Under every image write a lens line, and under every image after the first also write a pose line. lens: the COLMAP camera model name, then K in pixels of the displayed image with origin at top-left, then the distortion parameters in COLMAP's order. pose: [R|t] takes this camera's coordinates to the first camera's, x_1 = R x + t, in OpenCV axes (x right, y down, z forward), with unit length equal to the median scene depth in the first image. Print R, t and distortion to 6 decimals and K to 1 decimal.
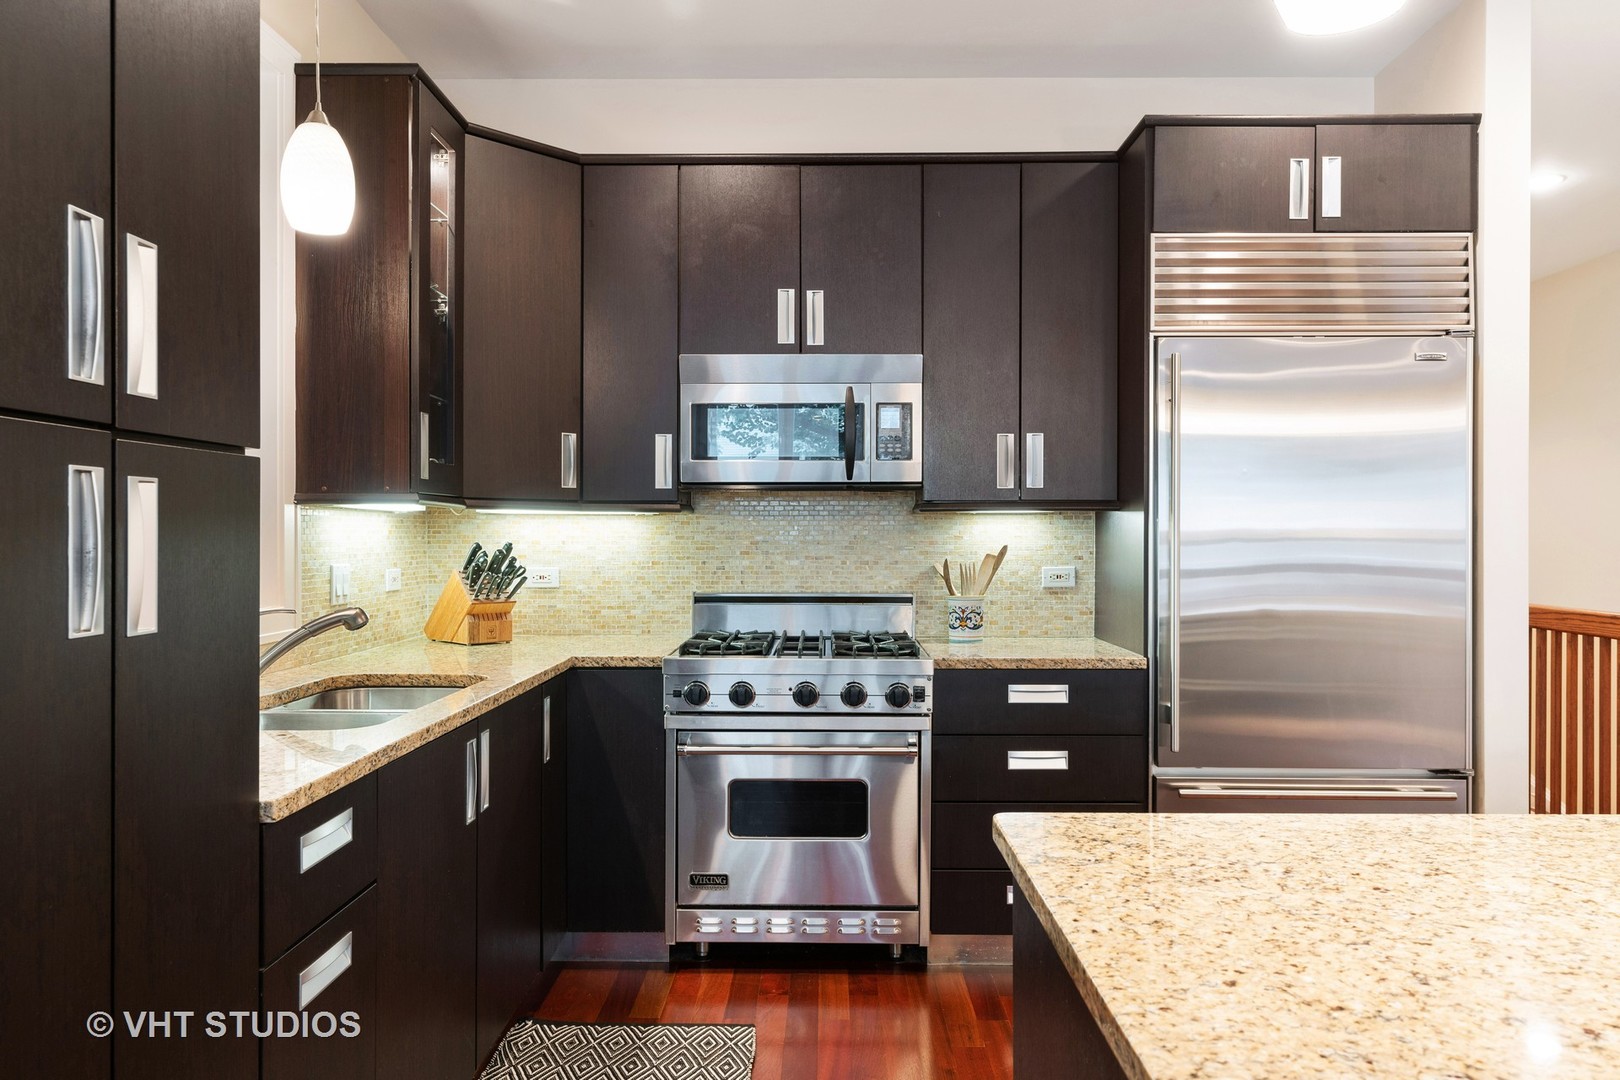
lens RADIAL K [[1122.4, 0, 810.0], [0, 1122.4, 540.0], [0, 0, 1]] dist [0.005798, 0.004447]
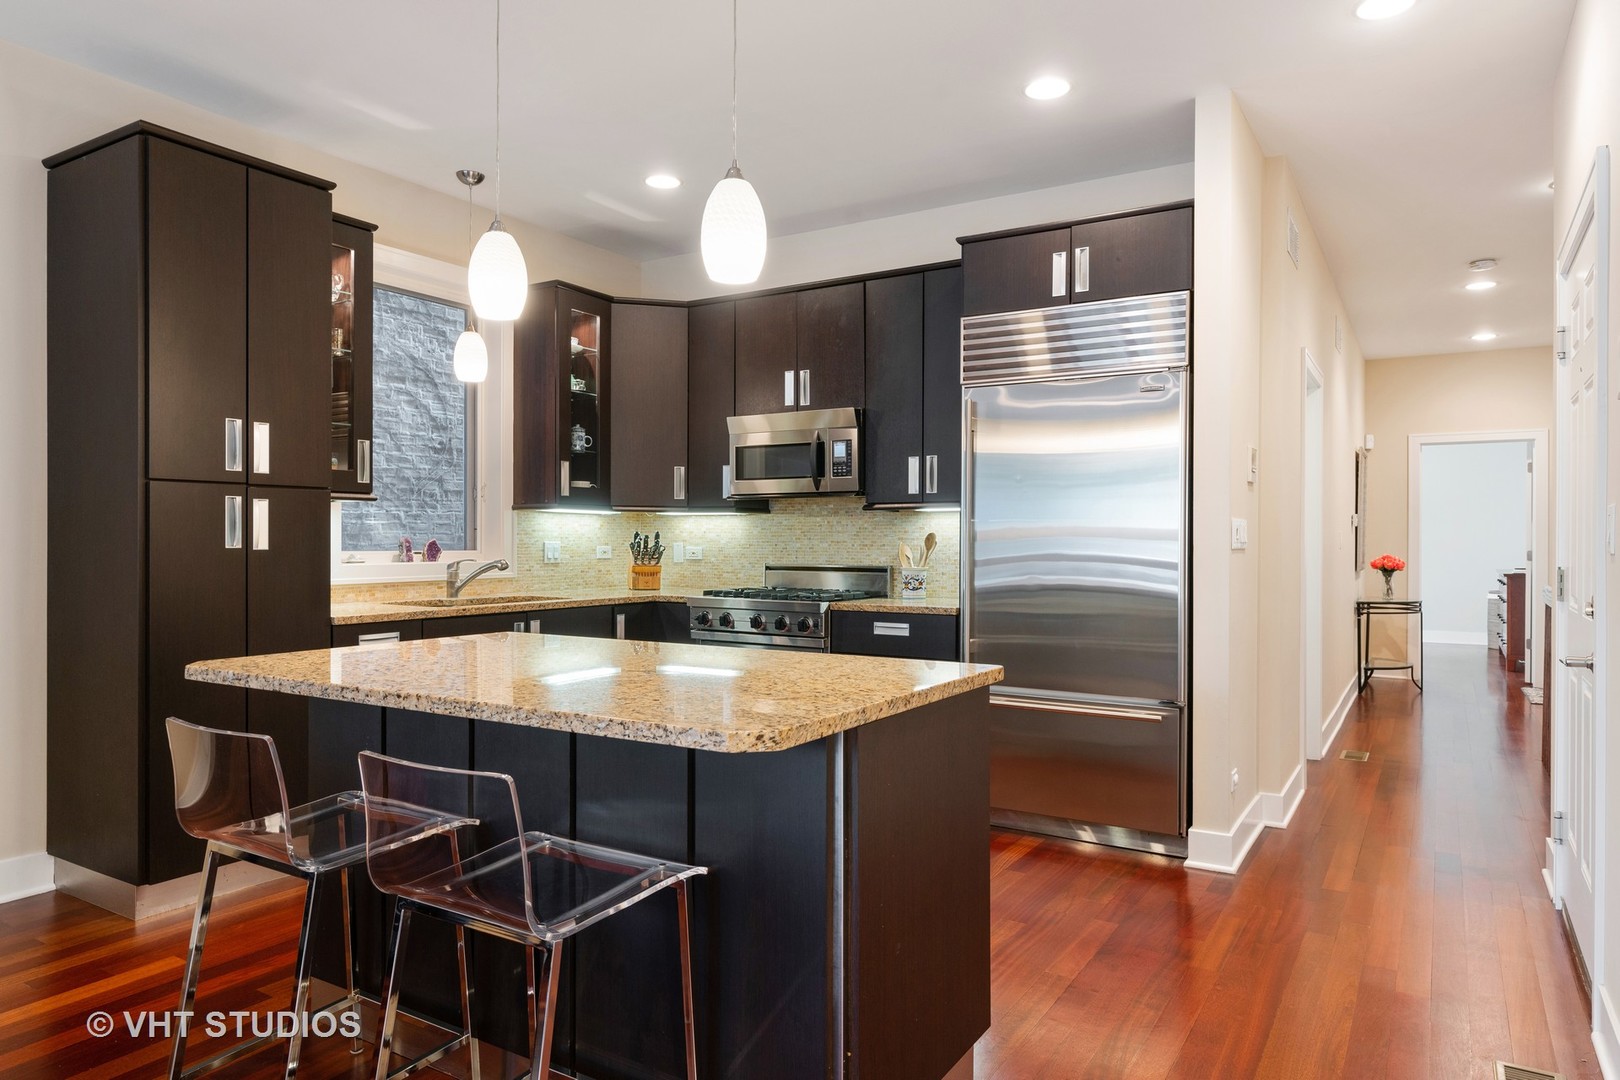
lens RADIAL K [[1016.8, 0, 810.0], [0, 1016.8, 540.0], [0, 0, 1]] dist [-0.002324, -0.000424]
pose [[0.853209, 0.001842, -0.521567, 0.771728], [-0.005012, 0.999977, -0.004668, 0.022151], [0.521546, 0.006597, 0.853198, -0.215273]]
